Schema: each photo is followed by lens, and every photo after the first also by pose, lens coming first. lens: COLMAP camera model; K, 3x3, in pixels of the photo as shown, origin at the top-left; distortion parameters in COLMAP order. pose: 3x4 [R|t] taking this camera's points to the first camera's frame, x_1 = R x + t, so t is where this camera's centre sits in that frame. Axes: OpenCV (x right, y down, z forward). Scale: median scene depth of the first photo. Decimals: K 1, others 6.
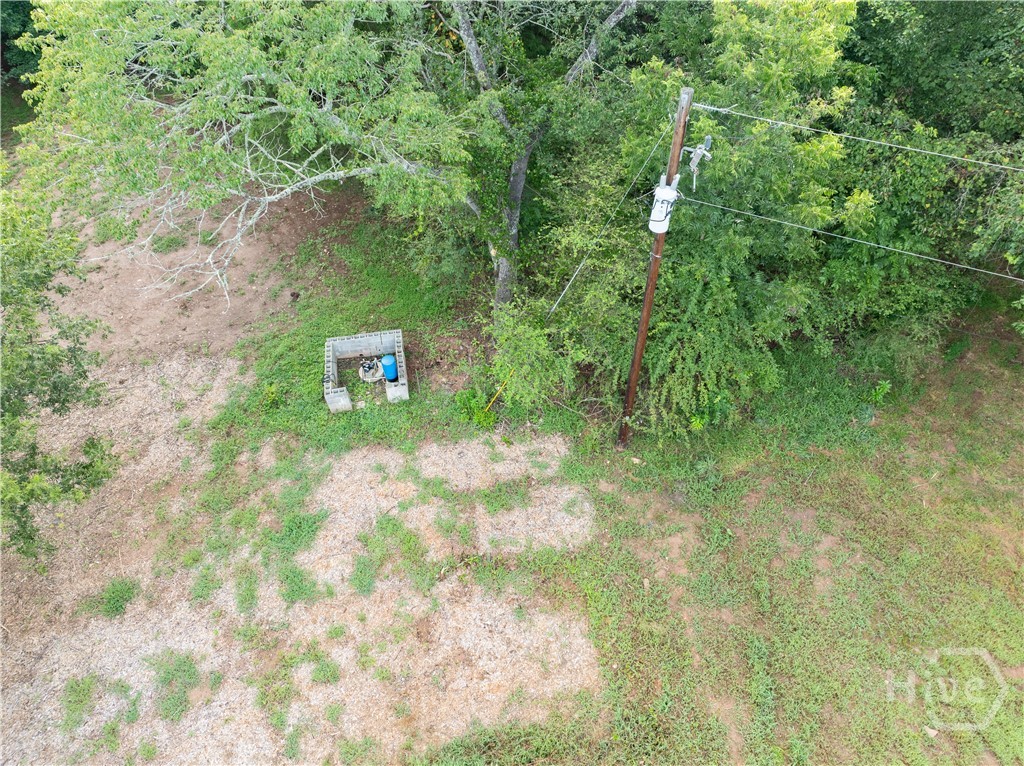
lens RADIAL K [[724.1, 0, 517.8], [0, 724.1, 377.6], [0, 0, 1]] dist [-0.048885, 0.023946]
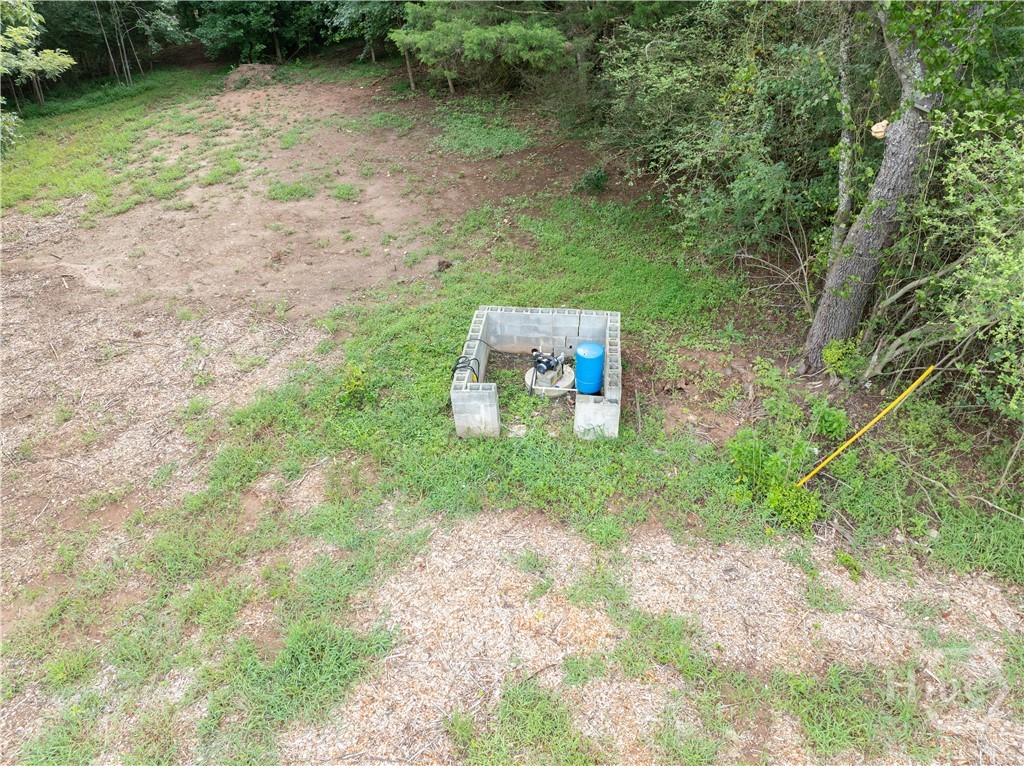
lens RADIAL K [[724.1, 0, 502.7], [0, 724.1, 384.2], [0, 0, 1]] dist [-0.048885, 0.023946]
pose [[0.956523, 0.156711, -0.245980, -0.112779], [-0.202678, 0.963622, -0.174224, 0.094792], [0.209729, 0.216504, 0.953488, 0.530198]]
